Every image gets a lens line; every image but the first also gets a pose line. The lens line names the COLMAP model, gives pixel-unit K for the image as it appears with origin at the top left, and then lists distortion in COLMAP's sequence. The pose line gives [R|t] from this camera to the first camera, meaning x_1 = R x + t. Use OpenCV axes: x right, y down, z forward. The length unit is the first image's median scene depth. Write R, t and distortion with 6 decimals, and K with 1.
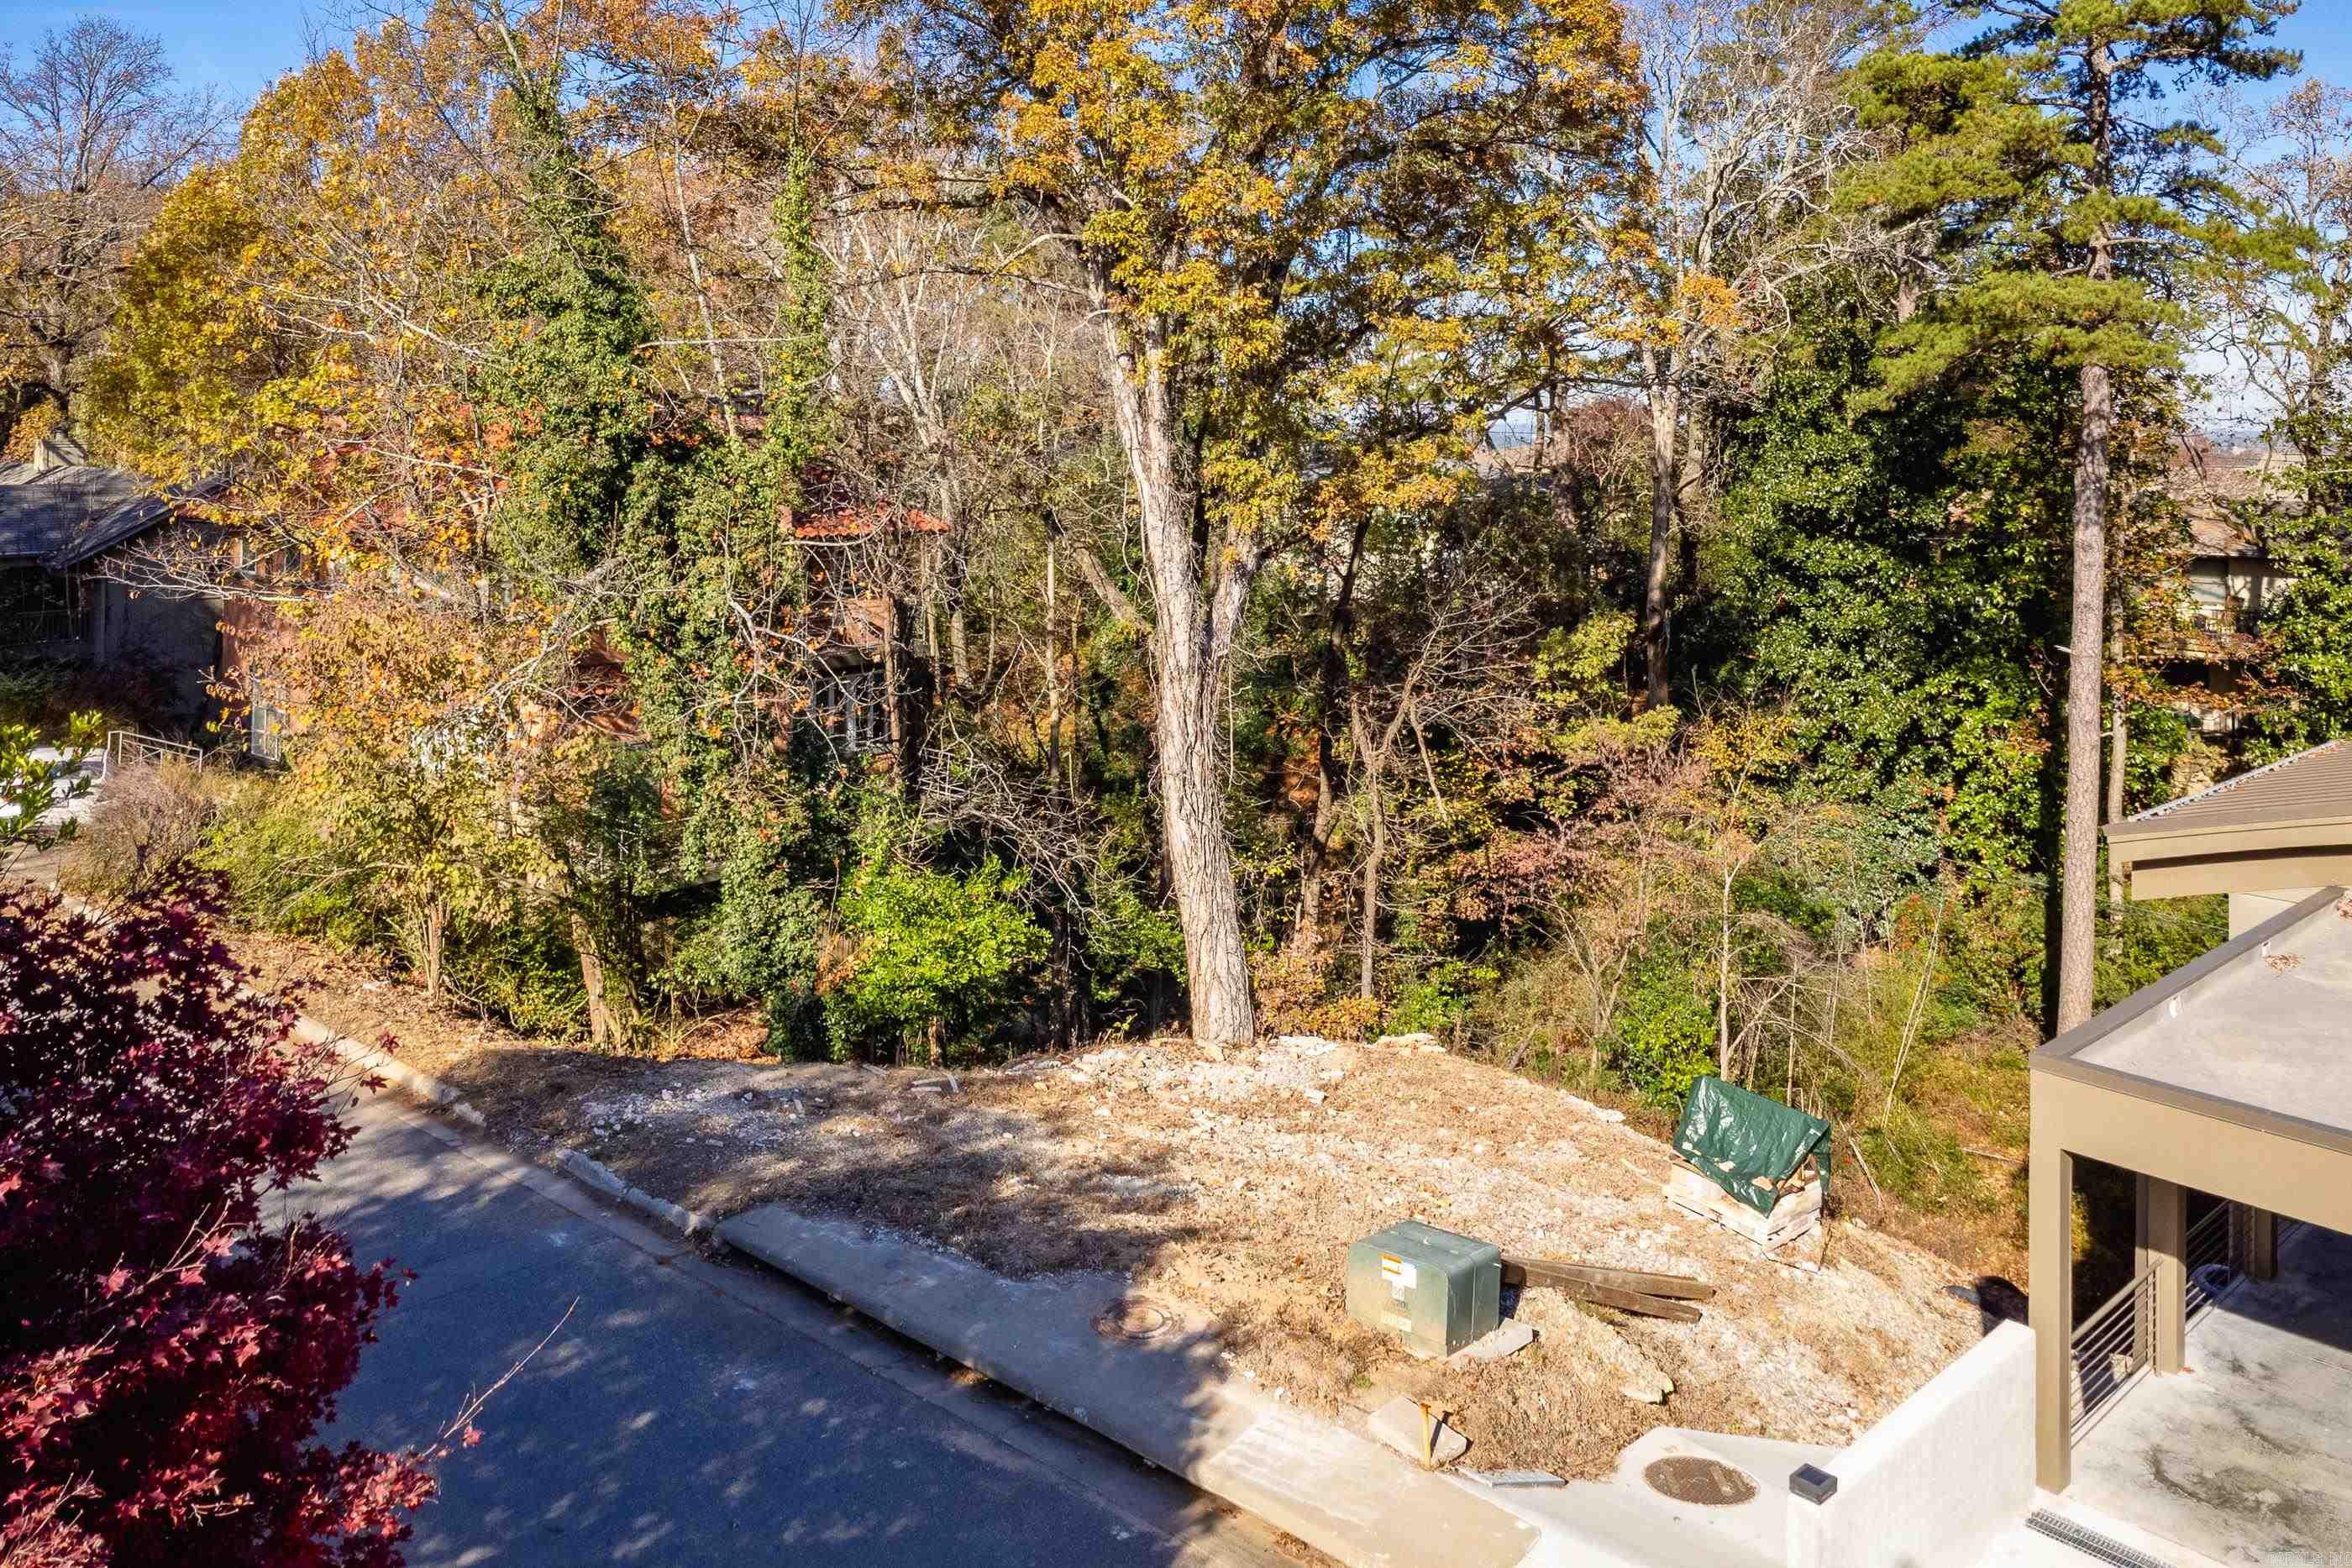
lens RADIAL K [[1799.0, 0, 1147.3], [0, 1799.0, 465.7], [0, 0, 1]] dist [-0.002354, 0.001056]
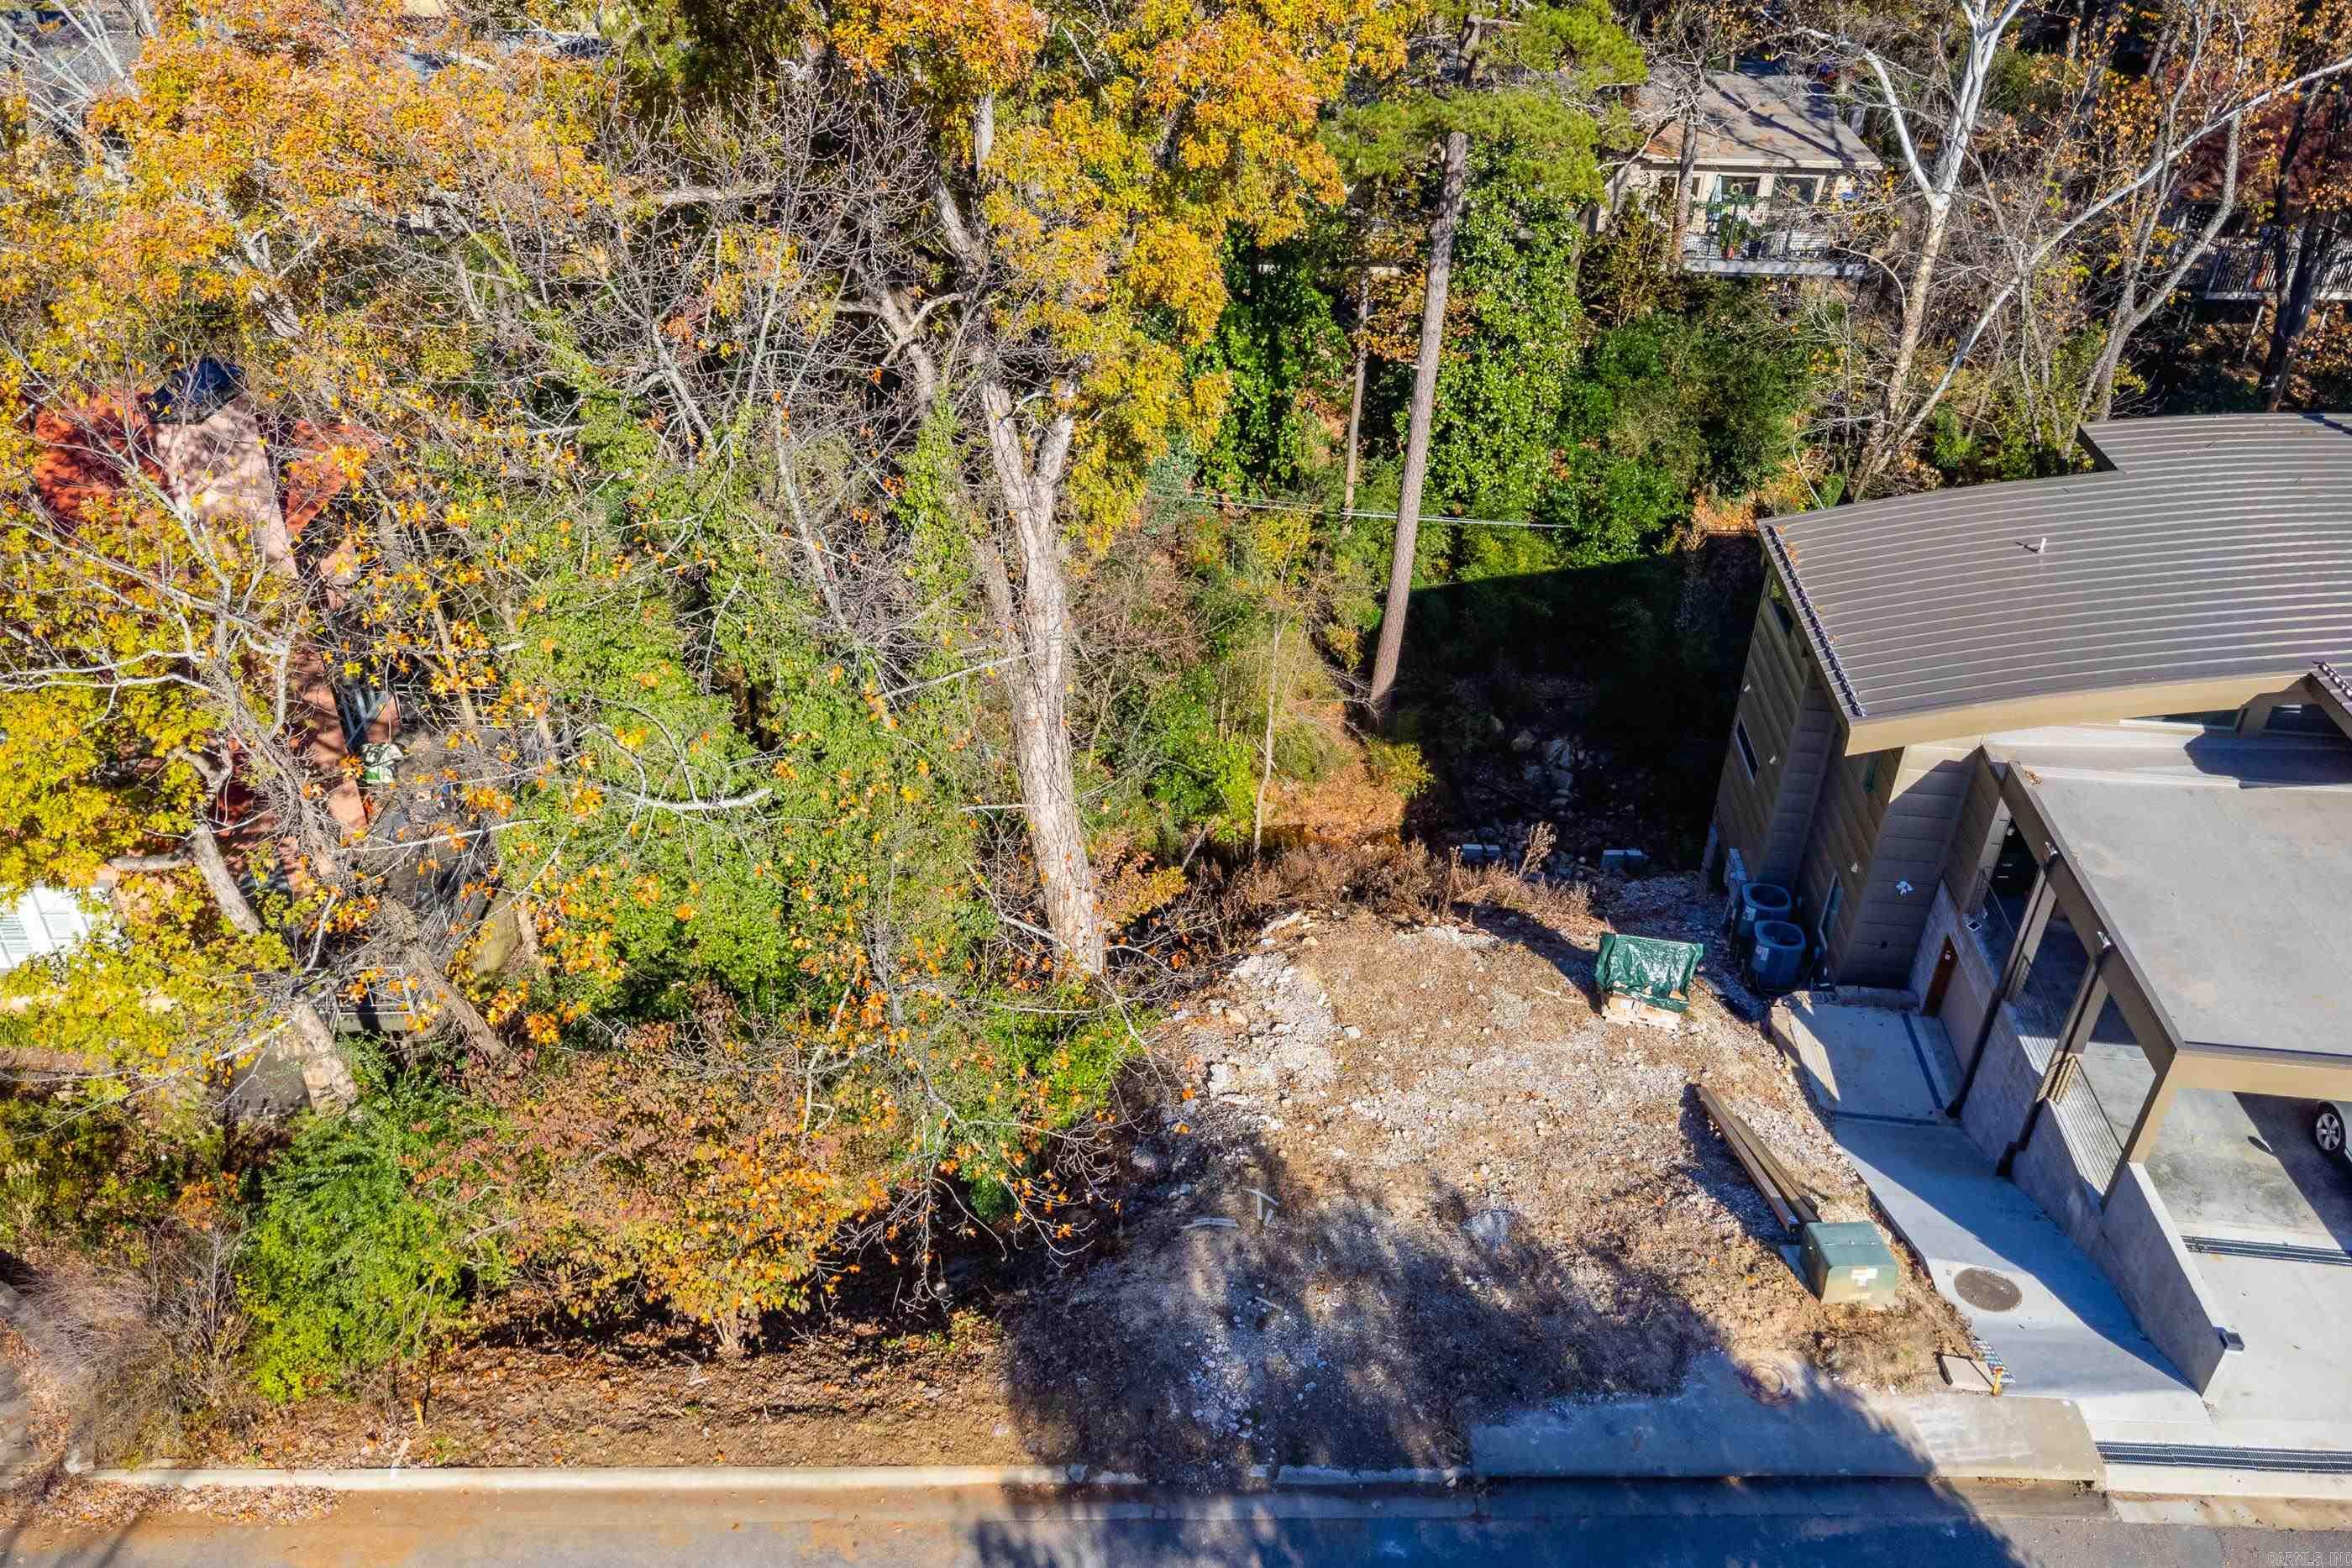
lens RADIAL K [[1704.1, 0, 1167.1], [0, 1704.1, 754.7], [0, 0, 1]] dist [0.002433, -0.004001]
pose [[0.743794, -0.349520, 0.569742, -0.525629], [0.003124, 0.854194, 0.519945, -0.381058], [-0.668401, -0.384953, 0.636436, 0.312095]]
